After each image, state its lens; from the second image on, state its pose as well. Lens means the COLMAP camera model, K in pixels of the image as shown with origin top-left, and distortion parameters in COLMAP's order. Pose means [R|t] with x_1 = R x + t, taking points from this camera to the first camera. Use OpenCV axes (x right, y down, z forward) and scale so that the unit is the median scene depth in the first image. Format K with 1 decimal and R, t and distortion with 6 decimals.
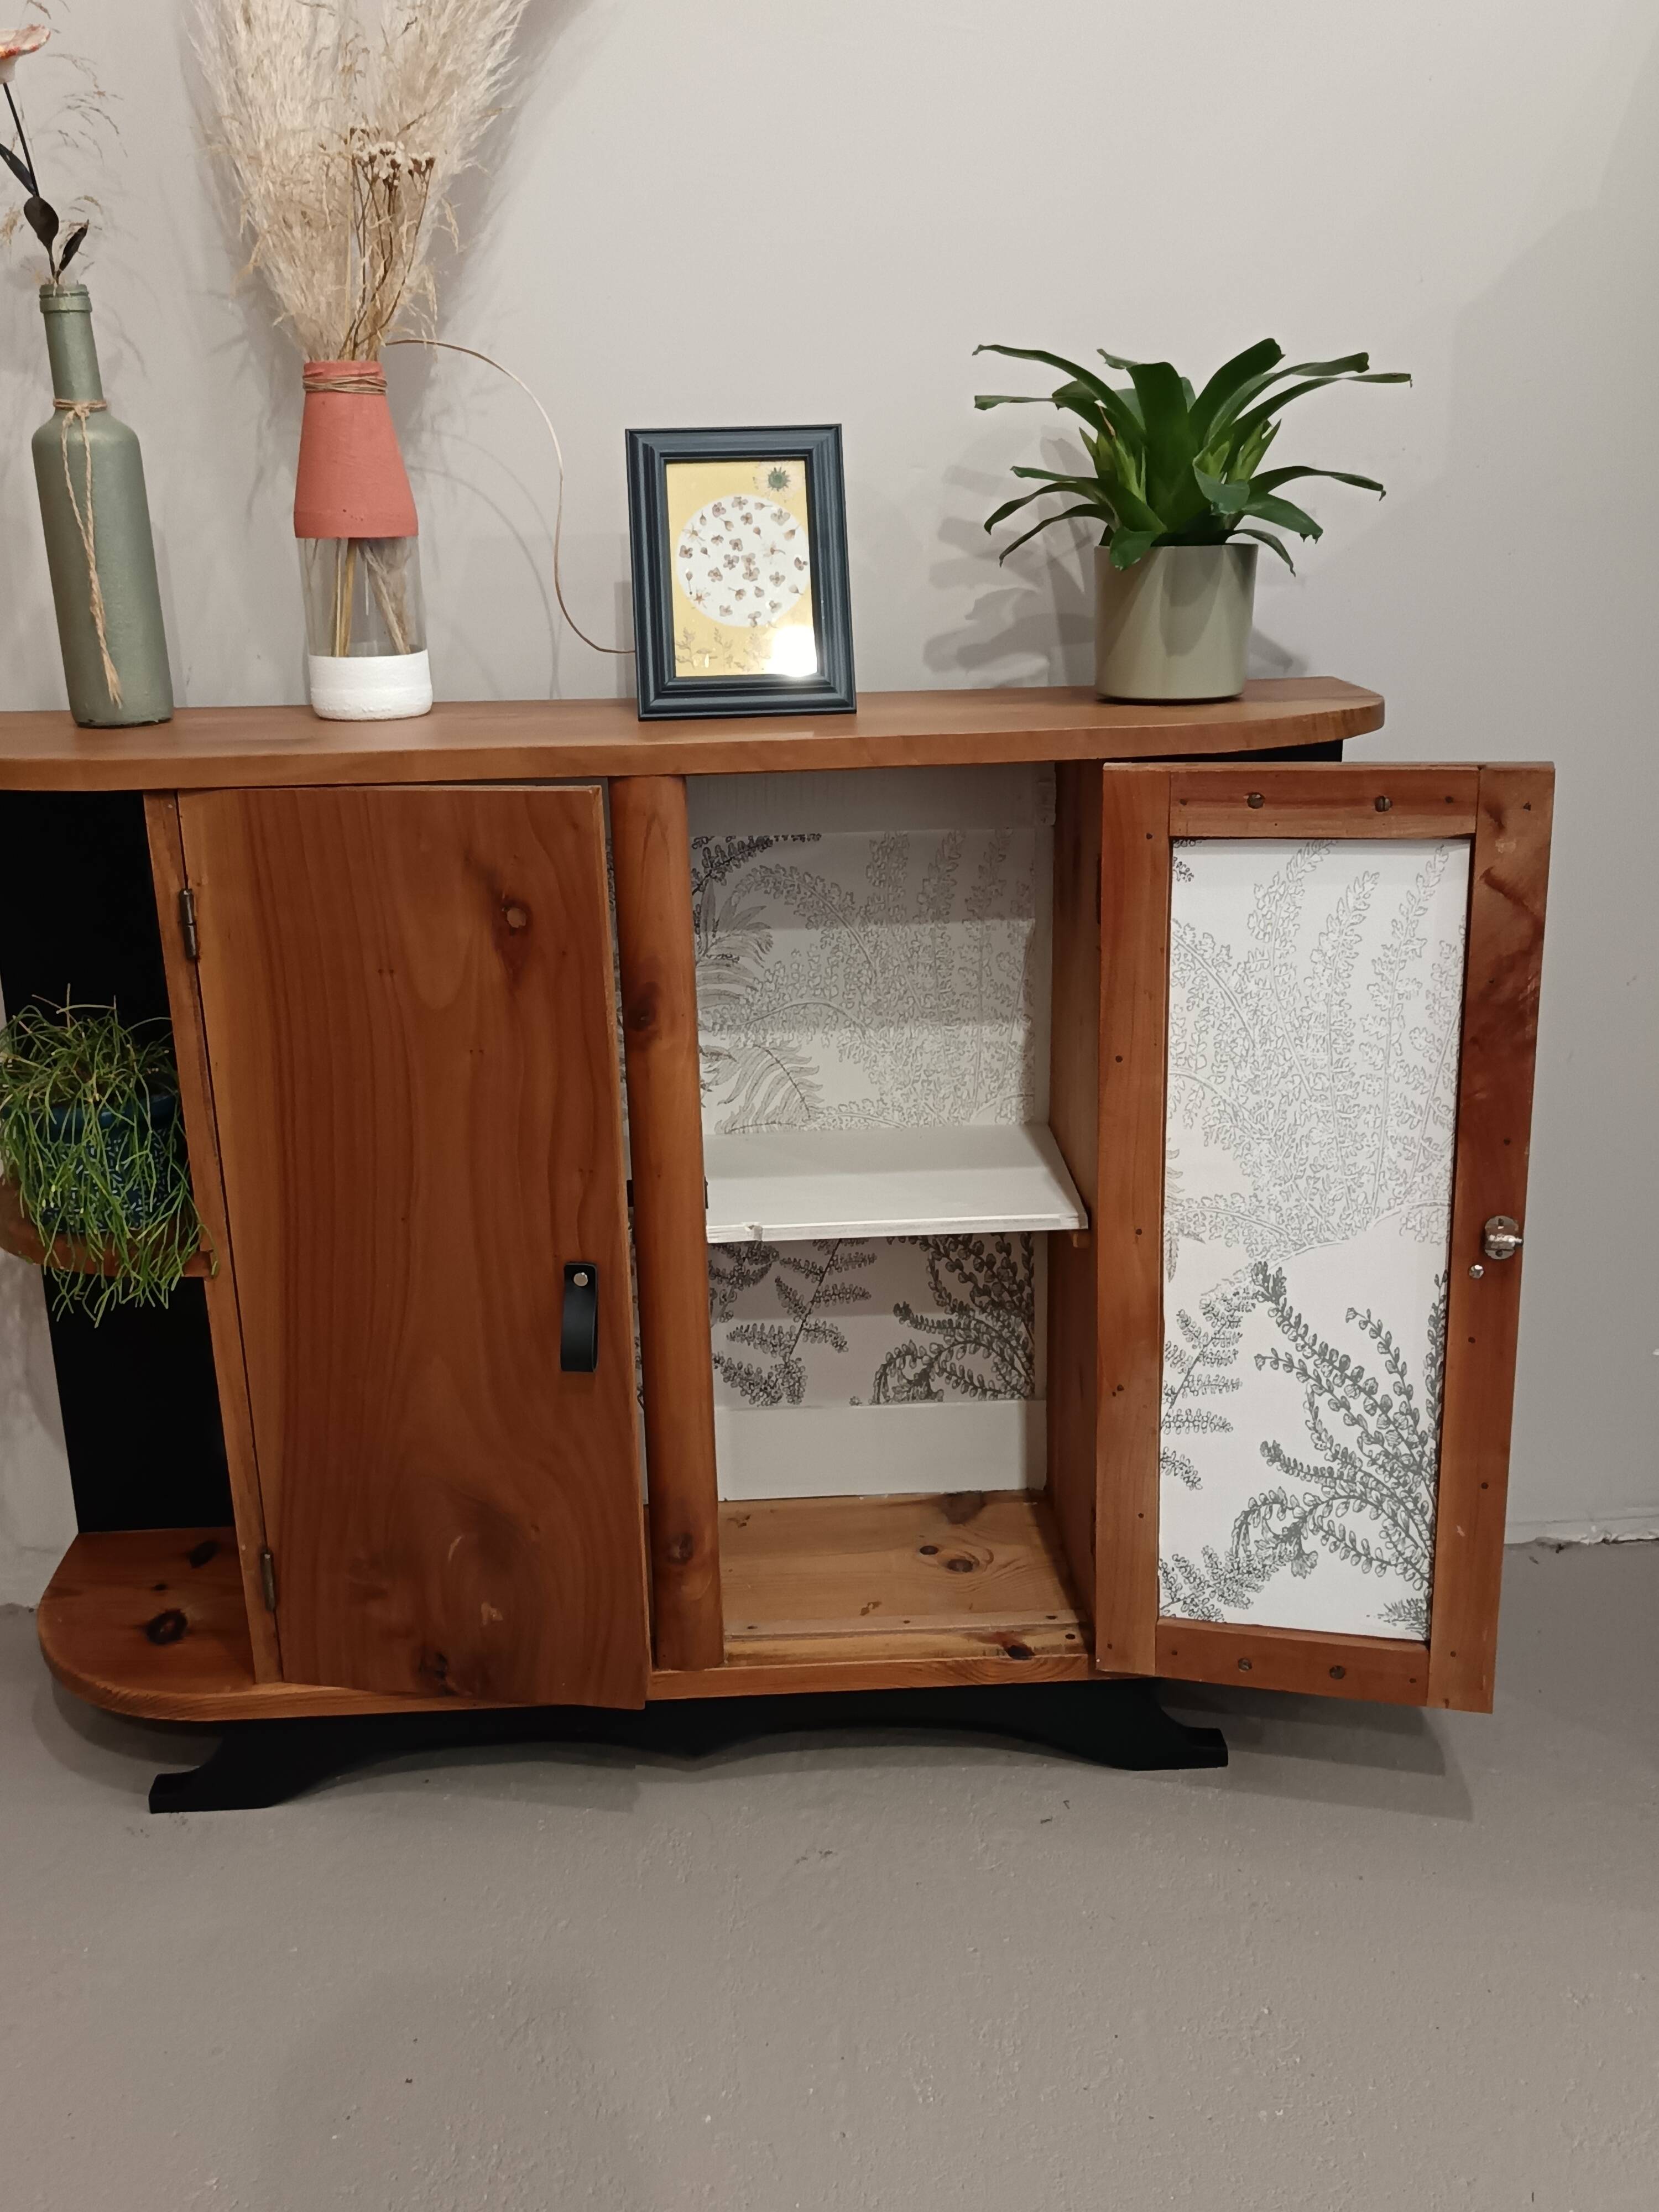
lens RADIAL K [[2076.7, 0, 811.8], [0, 2076.7, 1108.9], [0, 0, 1]] dist [0.129254, -0.251925]
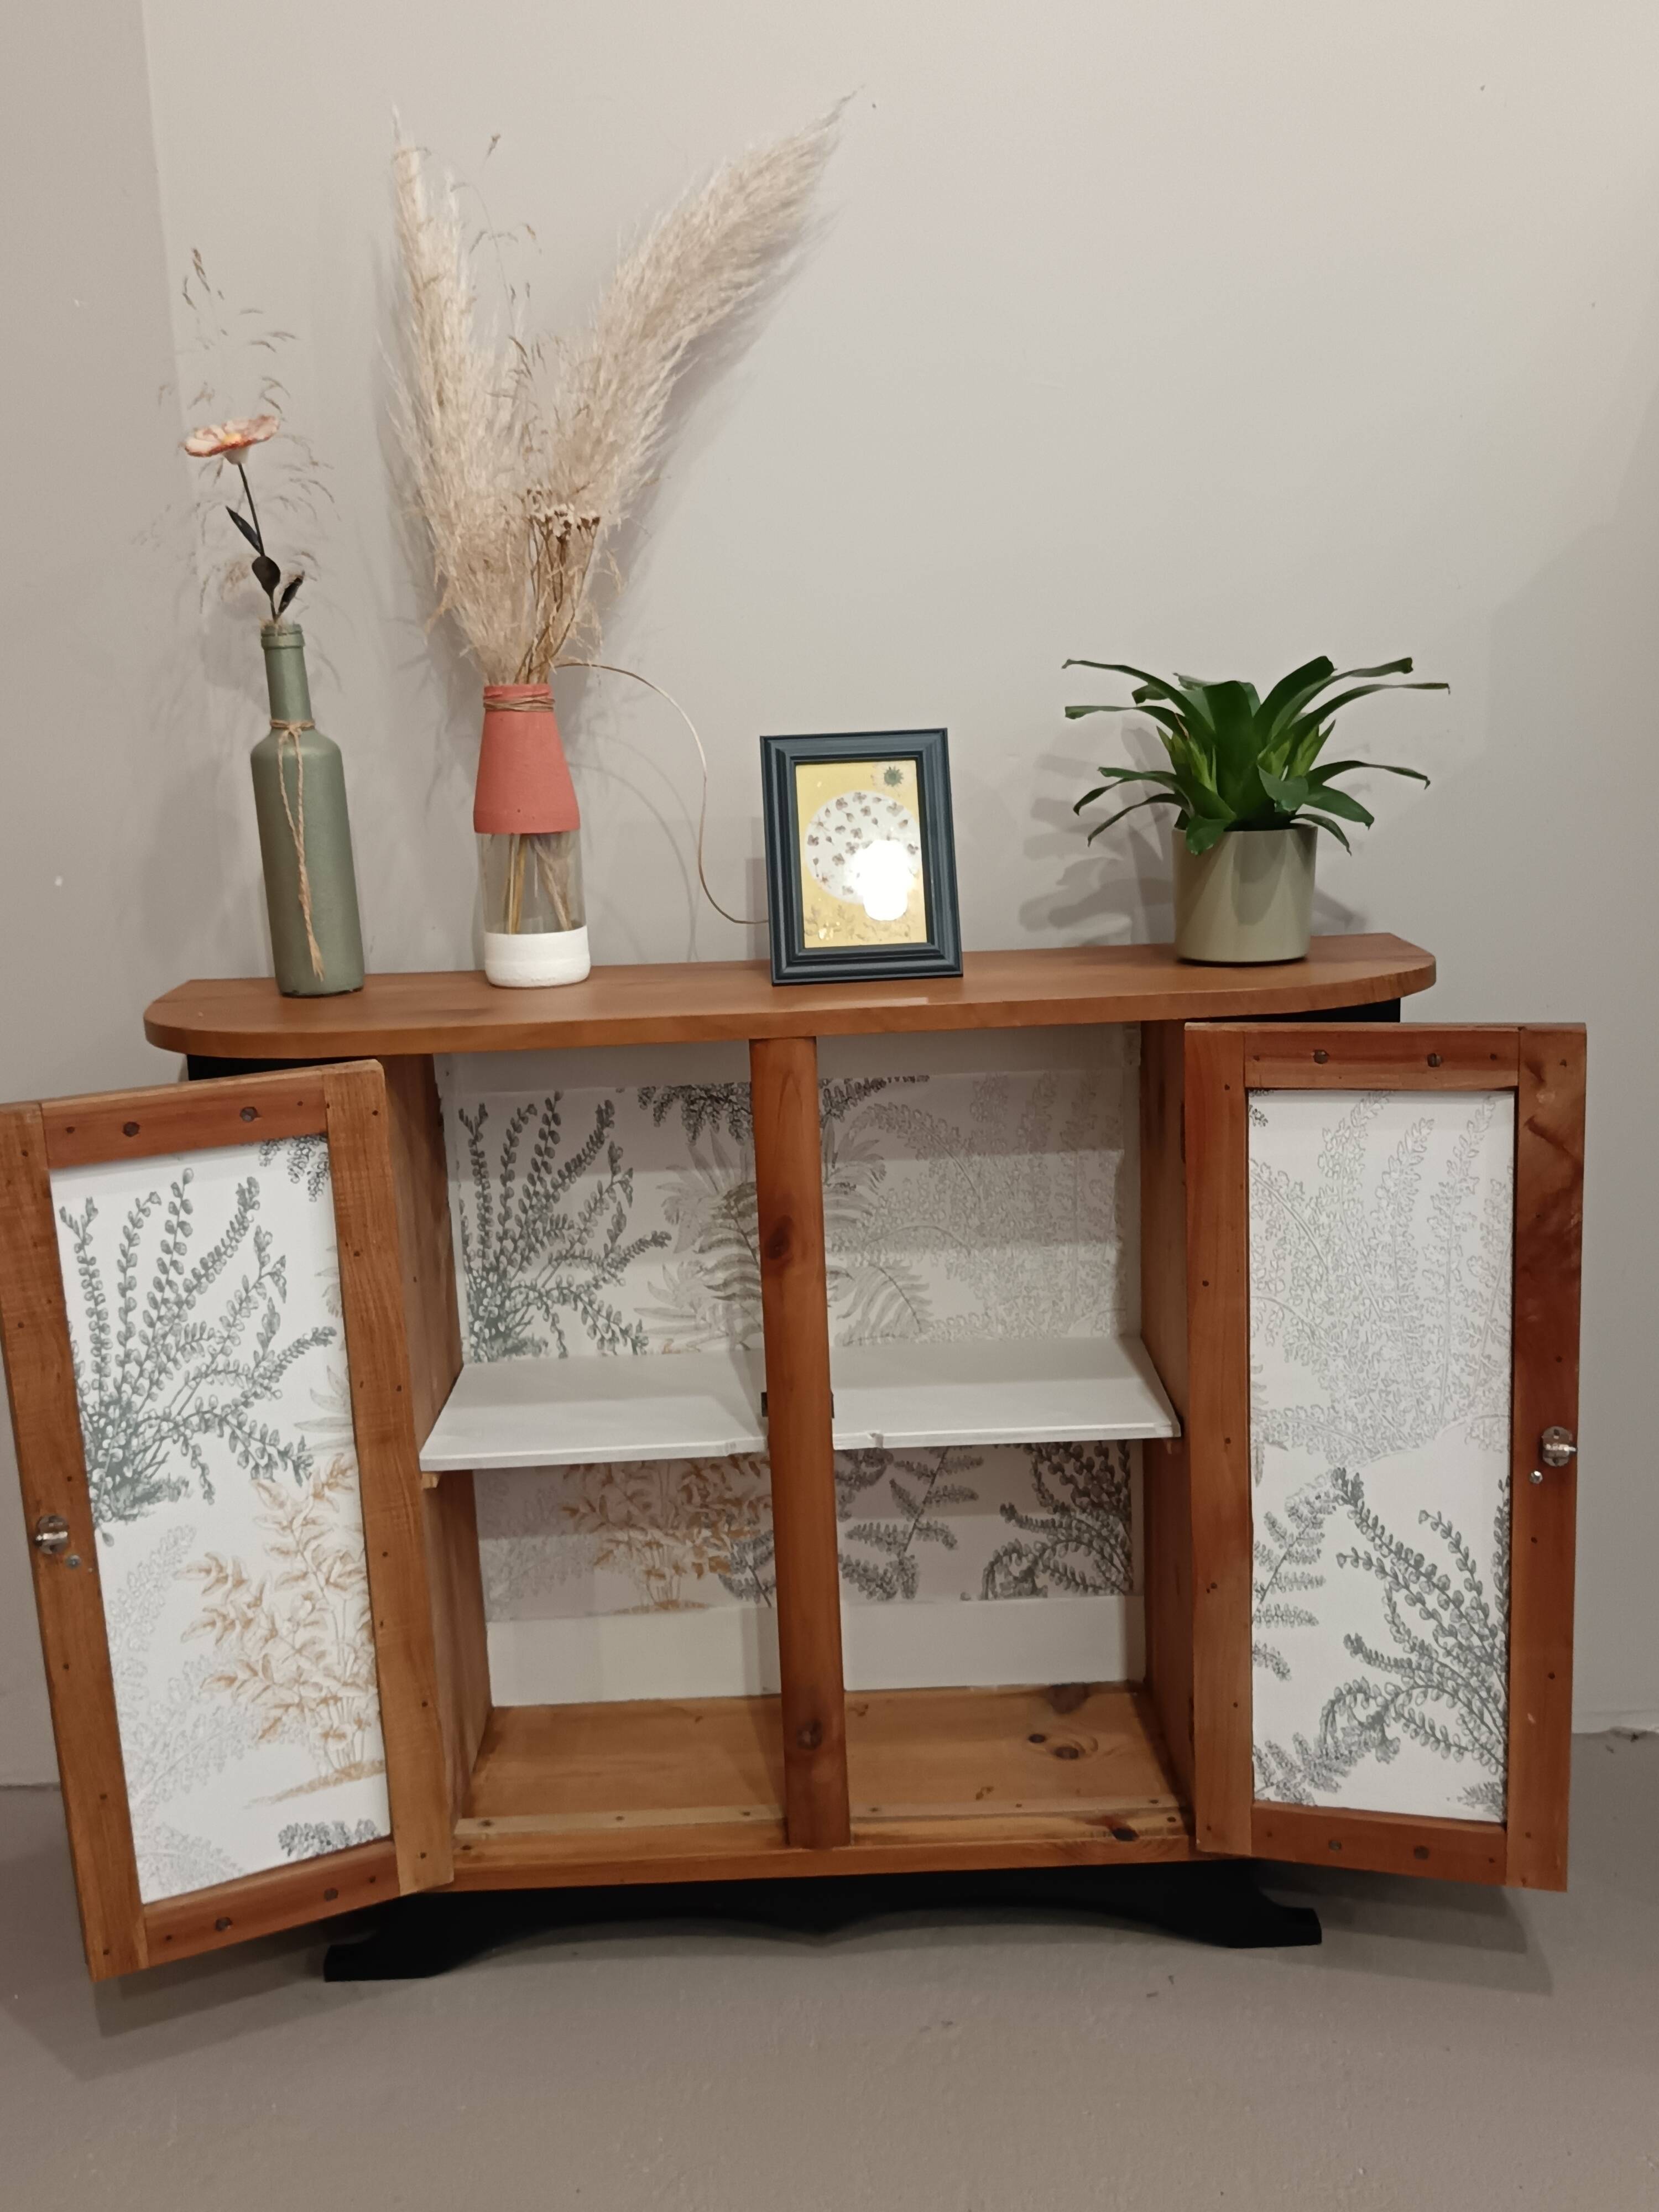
lens RADIAL K [[2094.2, 0, 815.2], [0, 2094.2, 1112.5], [0, 0, 1]] dist [0.130199, -0.296252]
pose [[0.999413, -0.008161, -0.033258, -0.022096], [0.005273, 0.996279, -0.086021, -0.018526], [0.033836, 0.085795, 0.995738, -0.131203]]
